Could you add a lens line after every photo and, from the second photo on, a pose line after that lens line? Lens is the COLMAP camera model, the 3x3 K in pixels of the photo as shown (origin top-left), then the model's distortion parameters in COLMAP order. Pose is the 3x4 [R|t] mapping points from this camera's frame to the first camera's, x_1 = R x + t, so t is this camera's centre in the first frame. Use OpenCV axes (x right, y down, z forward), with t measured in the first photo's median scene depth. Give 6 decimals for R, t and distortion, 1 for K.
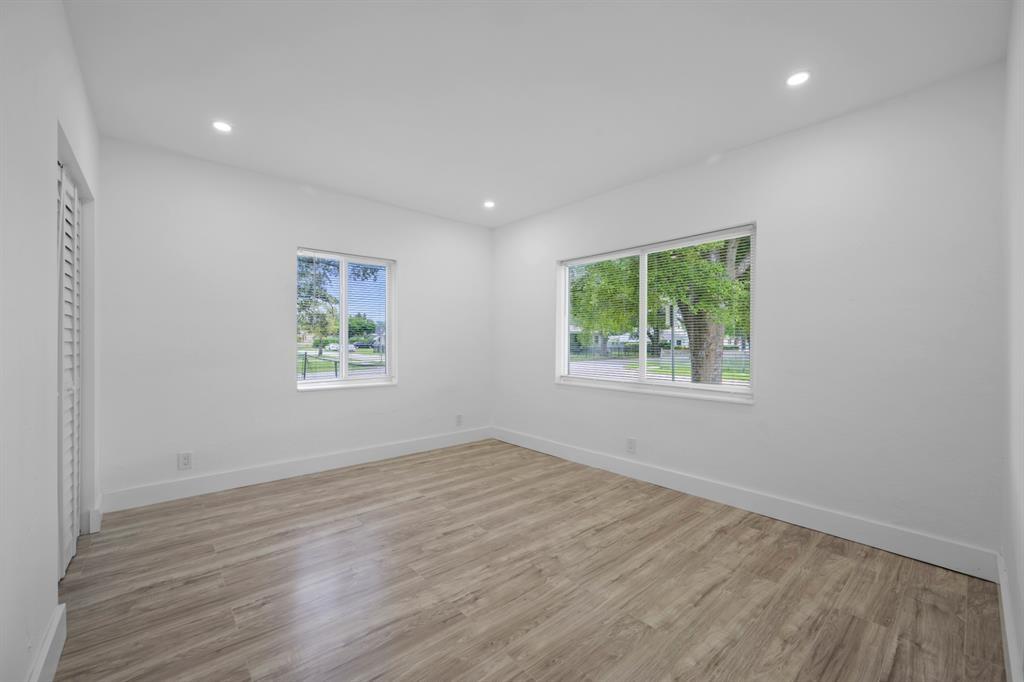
lens RADIAL K [[406.1, 0, 522.0], [0, 406.1, 332.2], [0, 0, 1]] dist [0.001359, -0.000104]
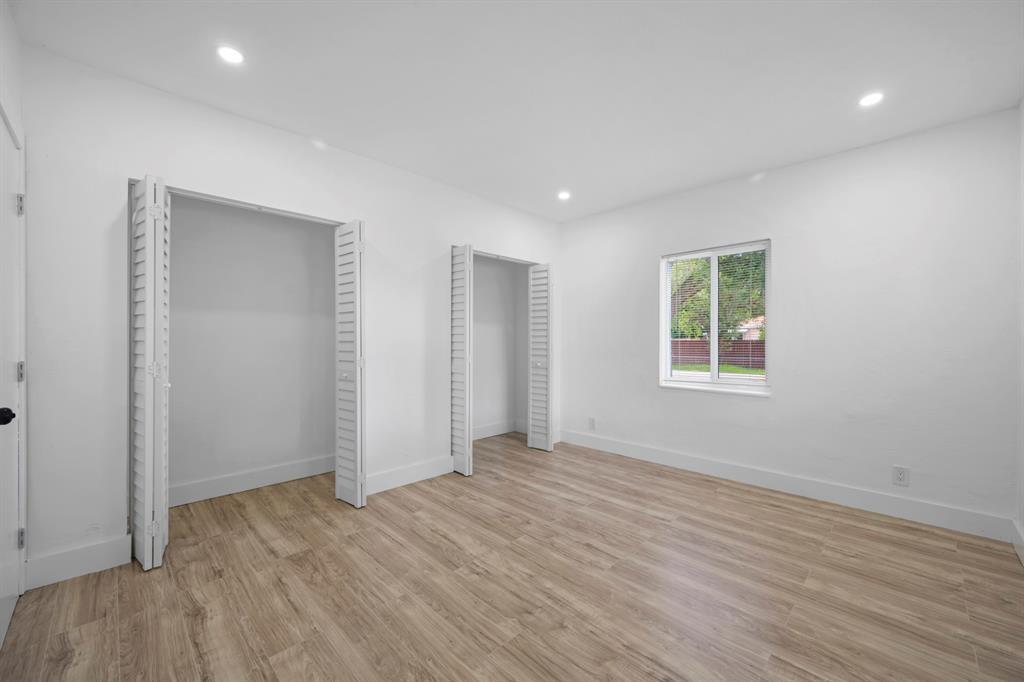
lens RADIAL K [[406.1, 0, 513.2], [0, 406.1, 338.7], [0, 0, 1]] dist [0.001359, -0.000104]
pose [[0.054062, -0.007082, -0.998512, 0.641916], [0.022431, 0.999731, -0.005876, 0.015604], [0.998286, -0.022080, 0.054207, 0.672743]]
